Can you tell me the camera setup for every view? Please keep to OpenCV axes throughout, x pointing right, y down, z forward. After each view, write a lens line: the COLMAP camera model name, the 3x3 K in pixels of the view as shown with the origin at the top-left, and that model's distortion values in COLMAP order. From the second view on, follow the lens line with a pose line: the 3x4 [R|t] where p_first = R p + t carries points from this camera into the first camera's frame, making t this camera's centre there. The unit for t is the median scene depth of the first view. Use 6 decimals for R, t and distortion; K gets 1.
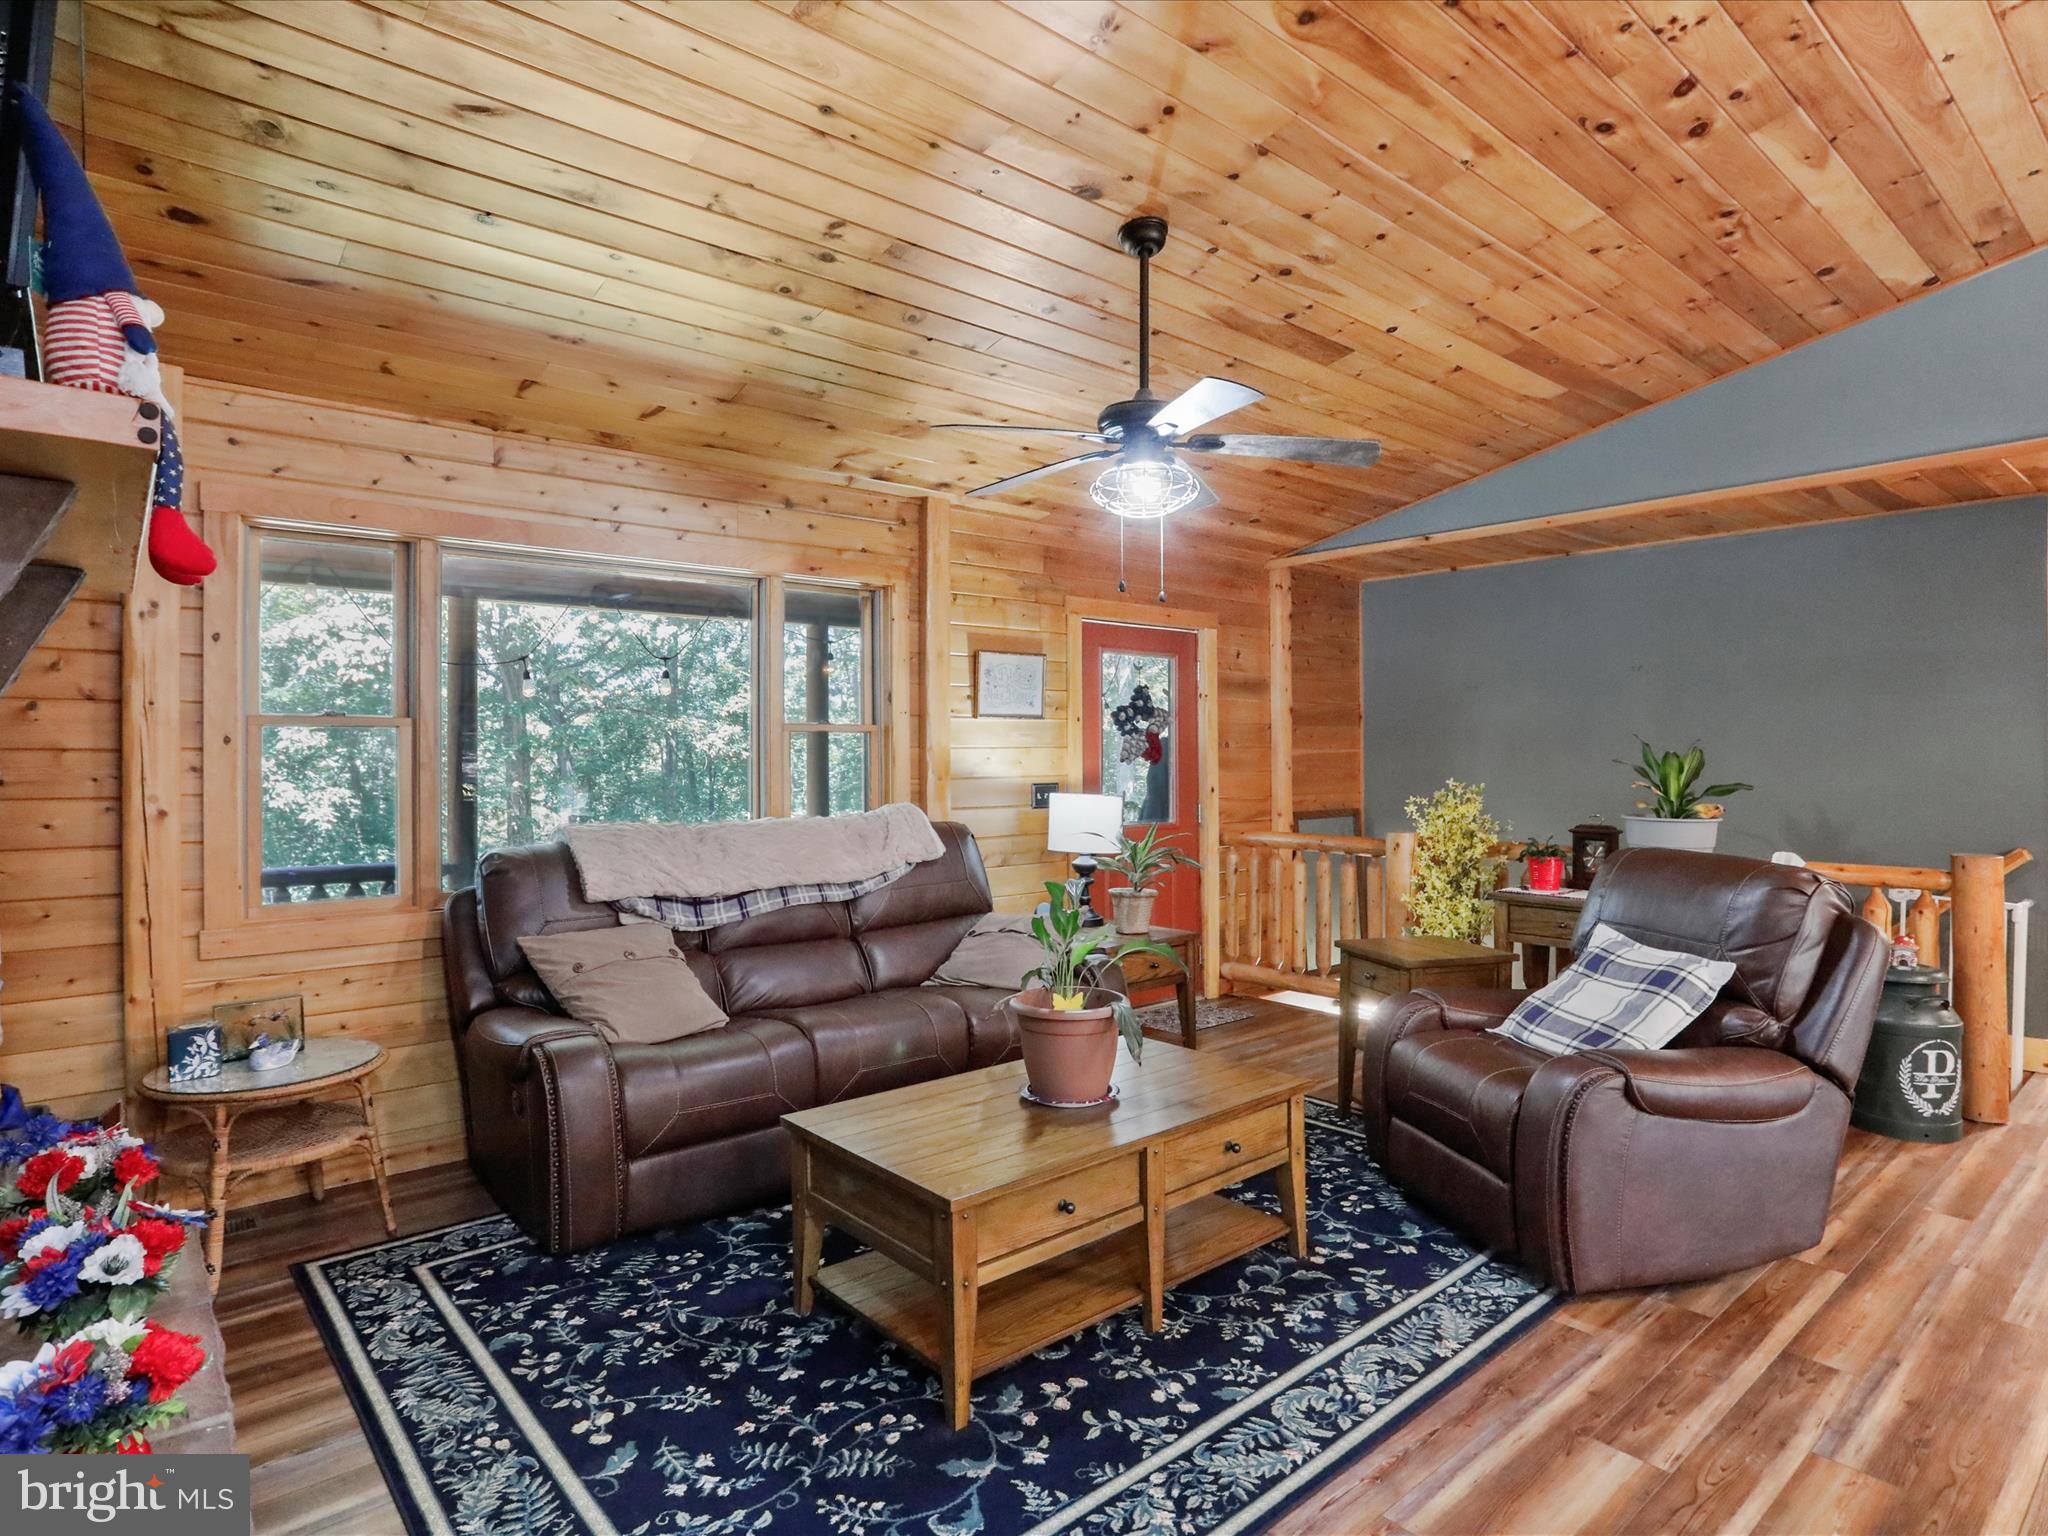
lens RADIAL K [[1127.3, 0, 1024.6], [0, 1127.3, 749.0], [0, 0, 1]] dist [-0.066925, 0.042241]
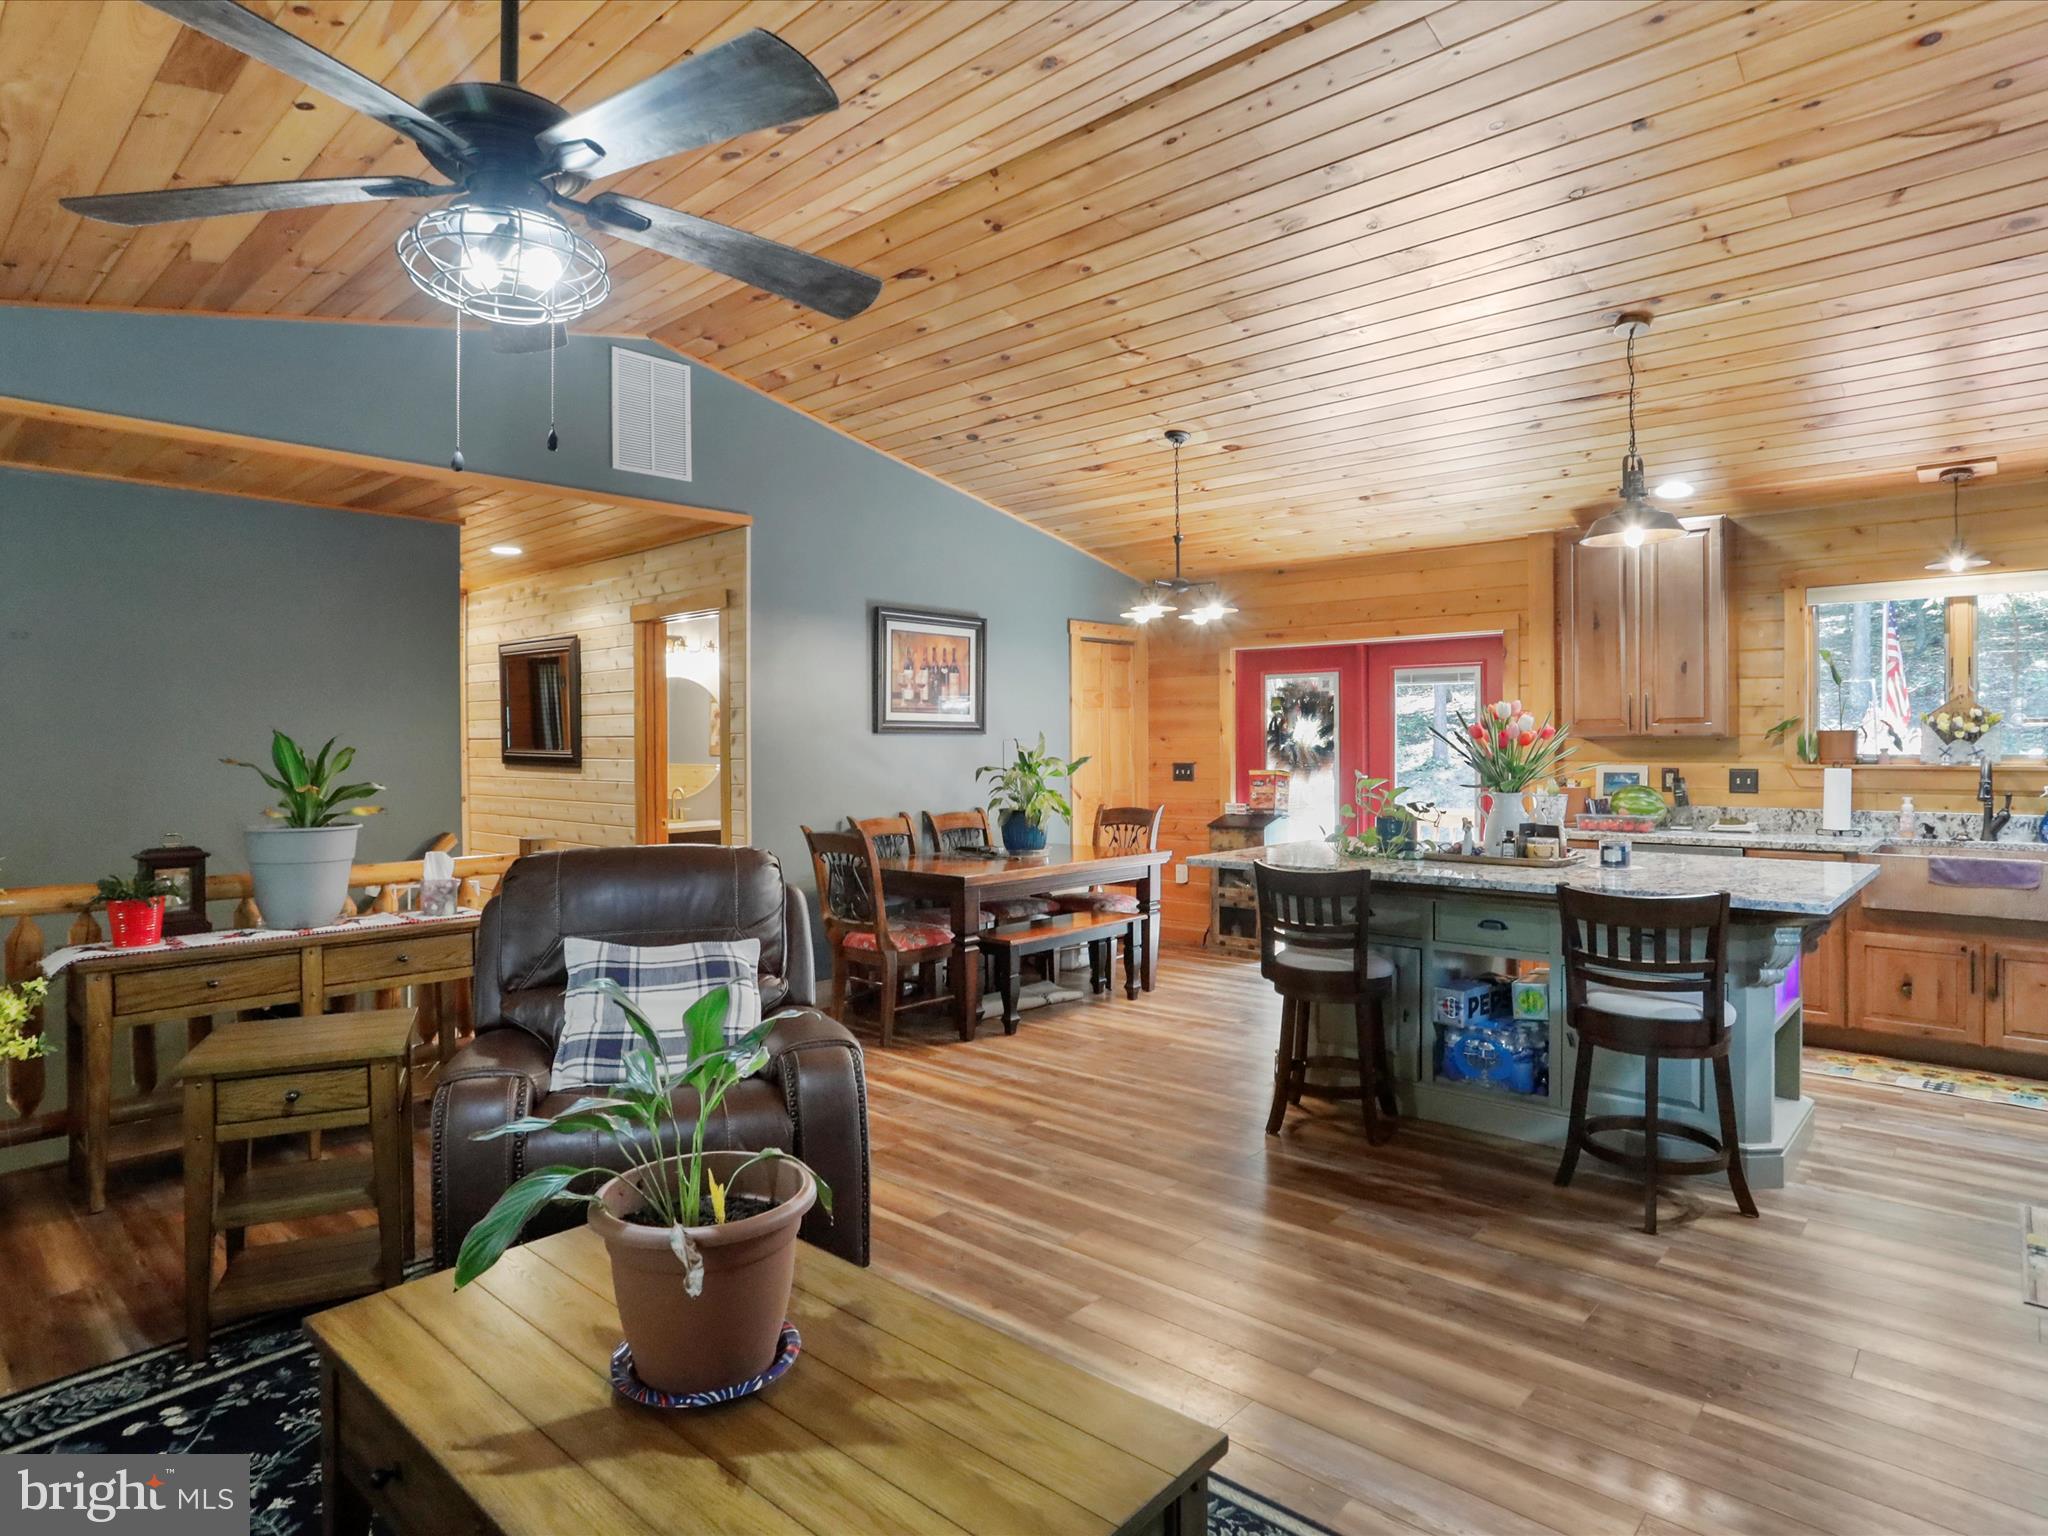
lens RADIAL K [[1137.2, 0, 1027.3], [0, 1137.2, 747.7], [0, 0, 1]] dist [-0.060356, 0.034169]
pose [[-0.128405, -0.000805, 0.991722, -0.472577], [0.004126, 0.999991, 0.001346, 0.005065], [-0.991713, 0.004264, -0.128400, 0.829668]]
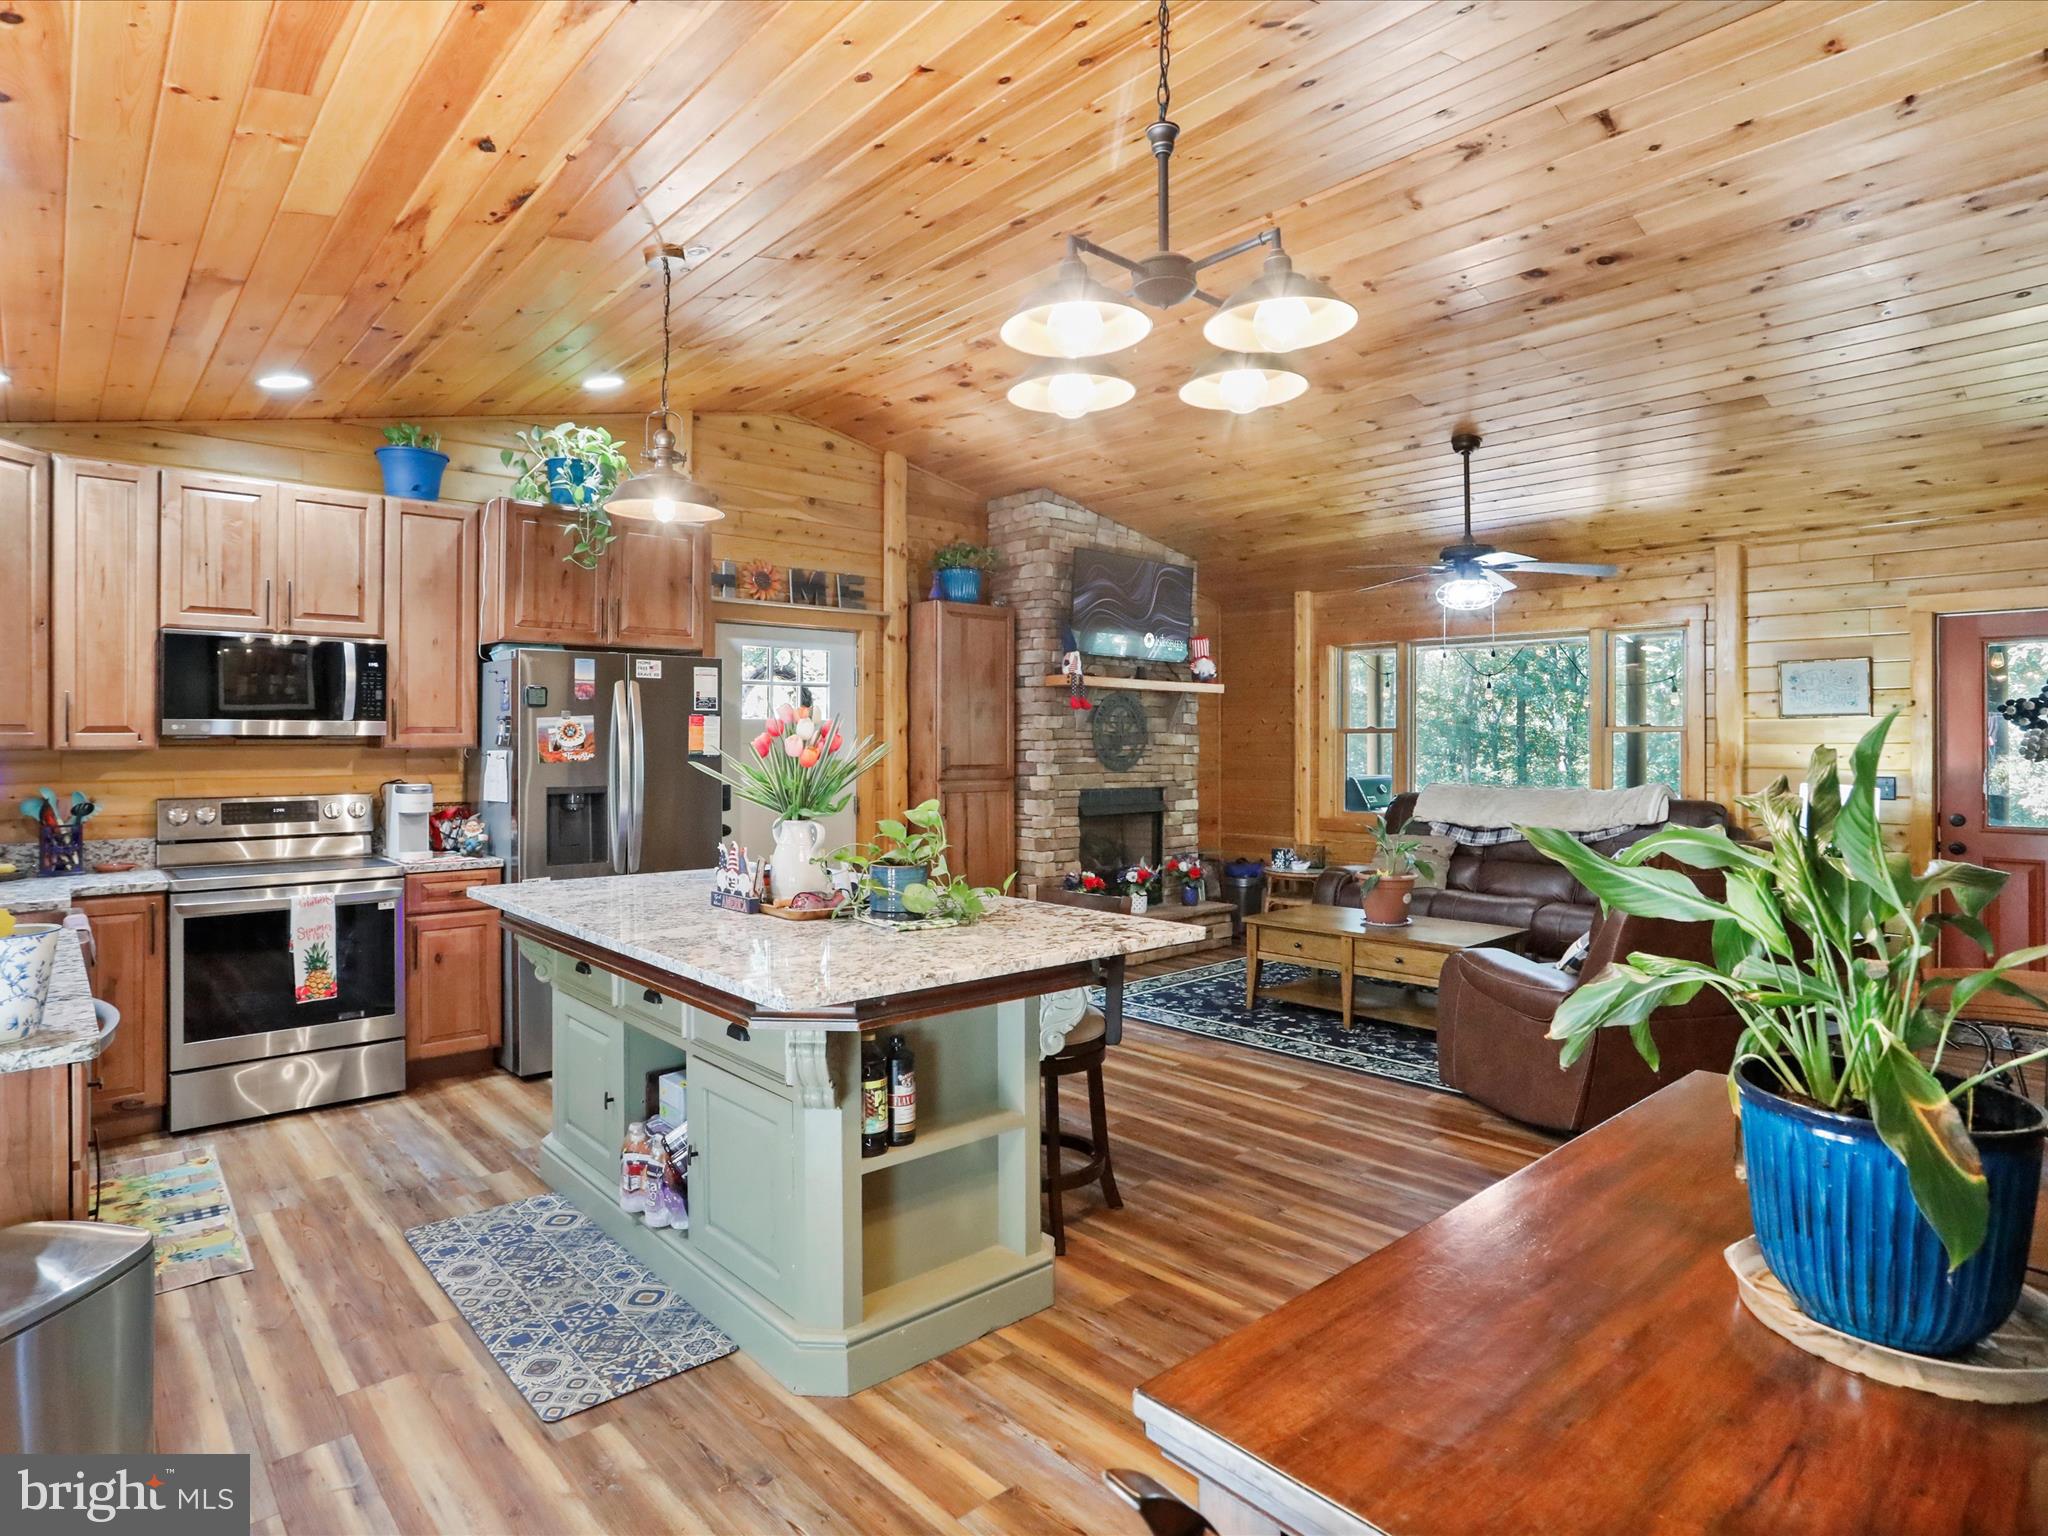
lens RADIAL K [[1131.8, 0, 1020.8], [0, 1131.8, 731.0], [0, 0, 1]] dist [-0.067894, 0.043158]
pose [[0.027498, -0.005818, -0.999605, 1.806025], [0.002243, 0.999981, -0.005759, -0.014974], [0.999619, -0.002084, 0.027510, 0.280546]]
